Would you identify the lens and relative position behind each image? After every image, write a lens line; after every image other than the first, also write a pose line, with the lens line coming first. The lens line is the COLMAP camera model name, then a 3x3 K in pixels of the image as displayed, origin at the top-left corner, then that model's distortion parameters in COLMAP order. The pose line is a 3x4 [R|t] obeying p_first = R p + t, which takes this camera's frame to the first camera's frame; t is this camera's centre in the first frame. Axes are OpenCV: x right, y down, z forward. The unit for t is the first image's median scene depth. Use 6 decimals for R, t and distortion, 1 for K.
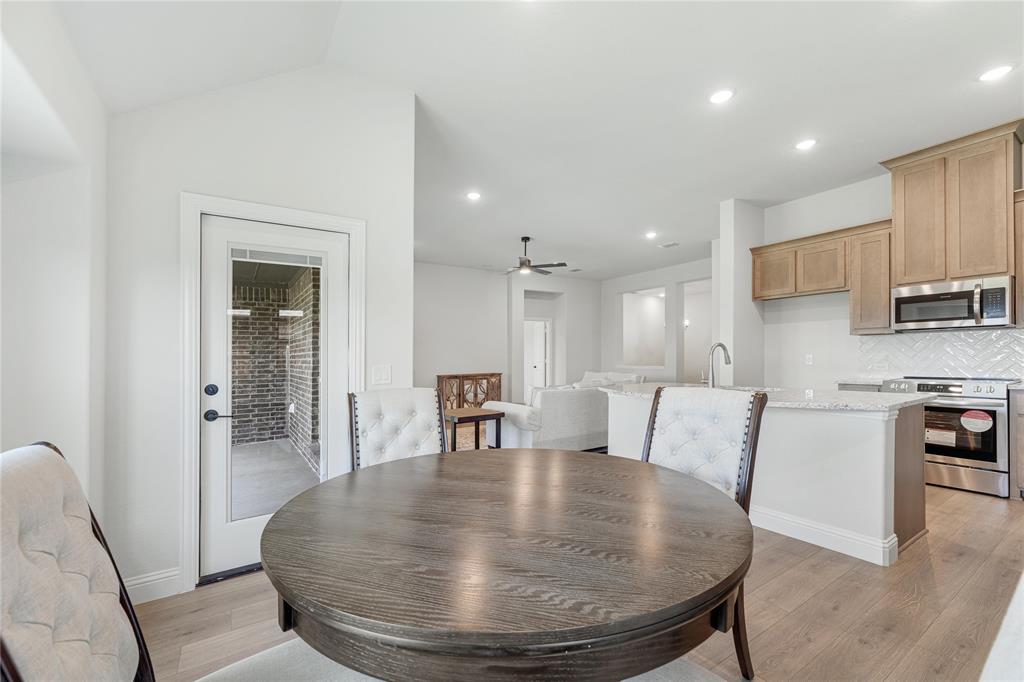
lens RADIAL K [[426.0, 0, 506.0], [0, 426.0, 353.6], [0, 0, 1]] dist [0.000551, 0.000246]
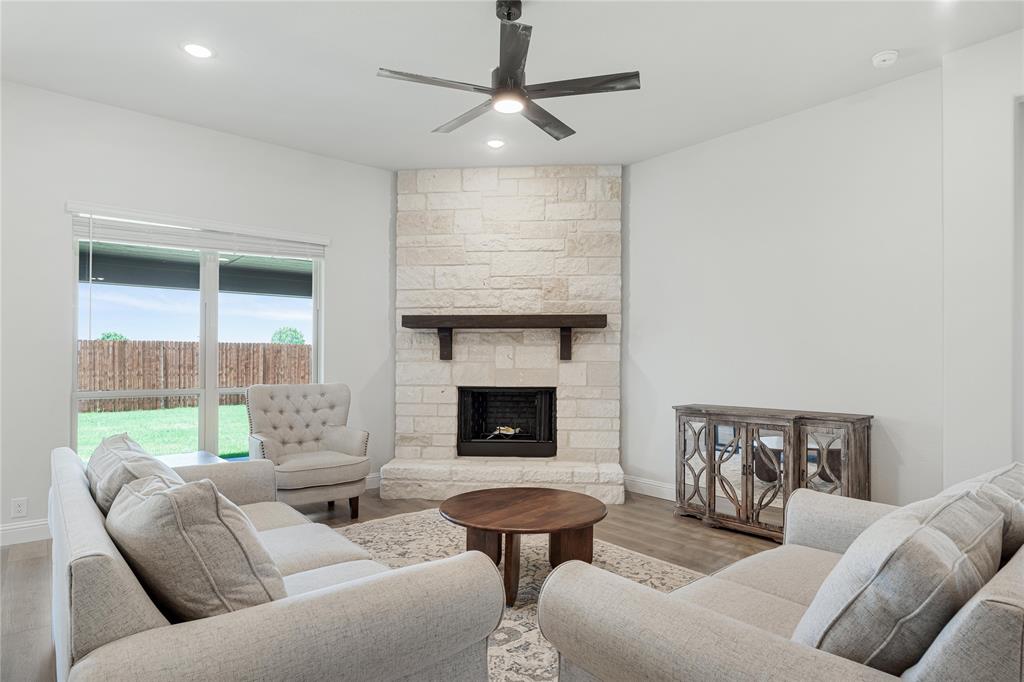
lens RADIAL K [[575.4, 0, 512.0], [0, 575.4, 341.0], [0, 0, 1]] dist [-0.003272, -0.000747]
pose [[0.117560, -0.017294, -0.992915, 0.379324], [0.003009, 0.999850, -0.017059, -0.002346], [0.993061, -0.000983, 0.117594, 0.740865]]
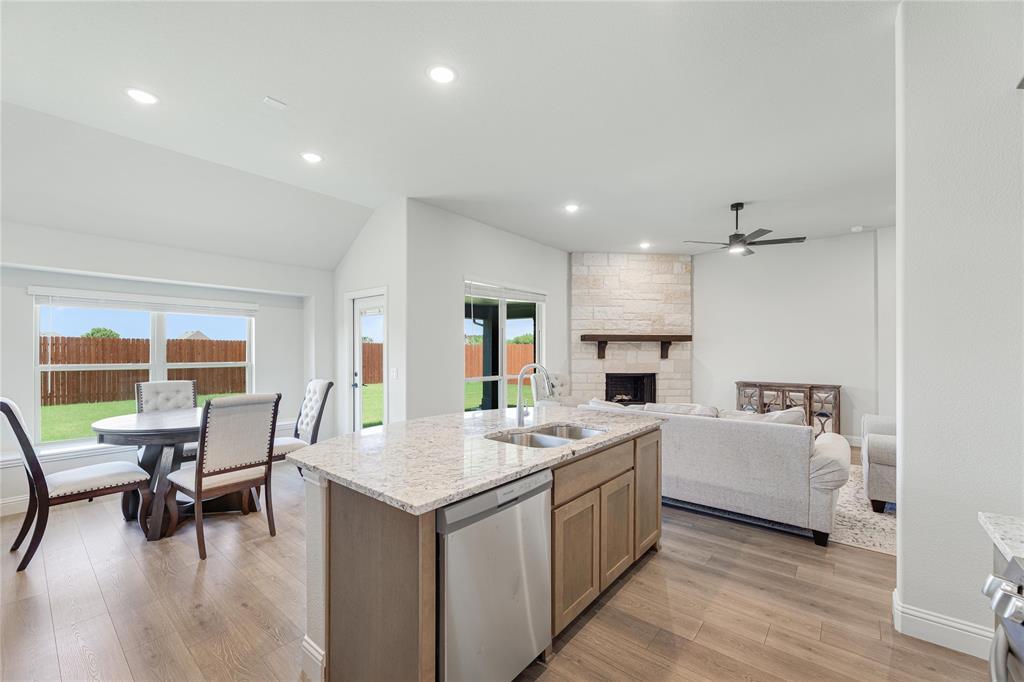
lens RADIAL K [[416.8, 0, 511.0], [0, 416.8, 337.8], [0, 0, 1]] dist [-0.000652, 0.000249]
pose [[0.296405, -0.014321, -0.954955, 0.485195], [0.000605, 0.999890, -0.014807, -0.022182], [0.955062, 0.003811, 0.296381, 0.318626]]
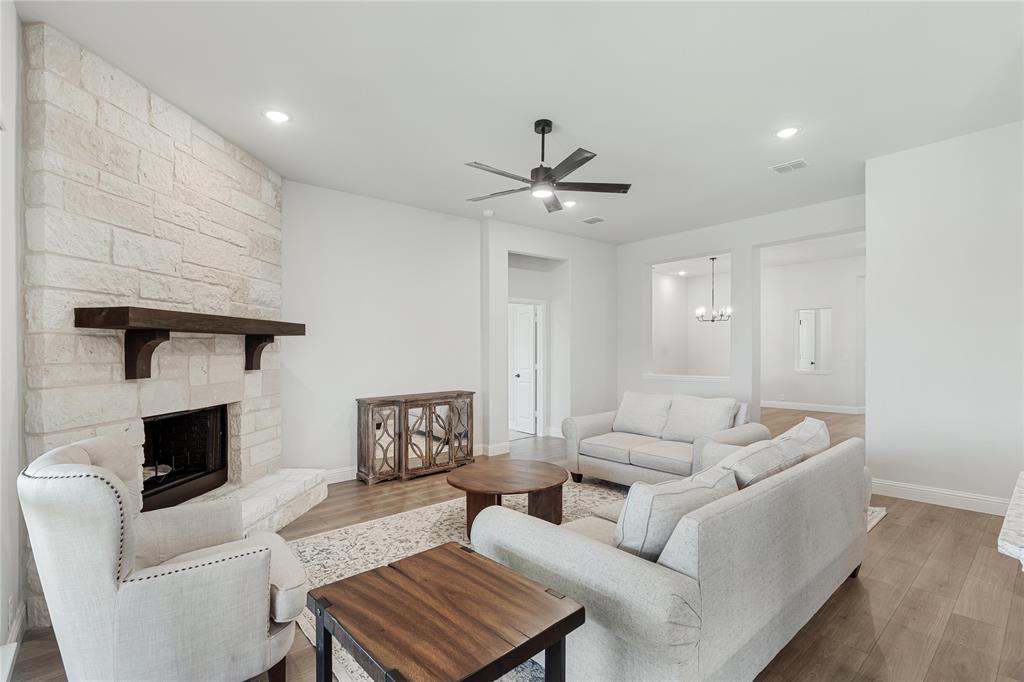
lens RADIAL K [[471.2, 0, 512.2], [0, 471.2, 348.5], [0, 0, 1]] dist [-0.000492, -0.000163]
pose [[0.990888, 0.002991, 0.134655, -0.046407], [-0.003746, 0.999979, 0.005357, -0.017049], [-0.134636, -0.005812, 0.990878, 0.372818]]
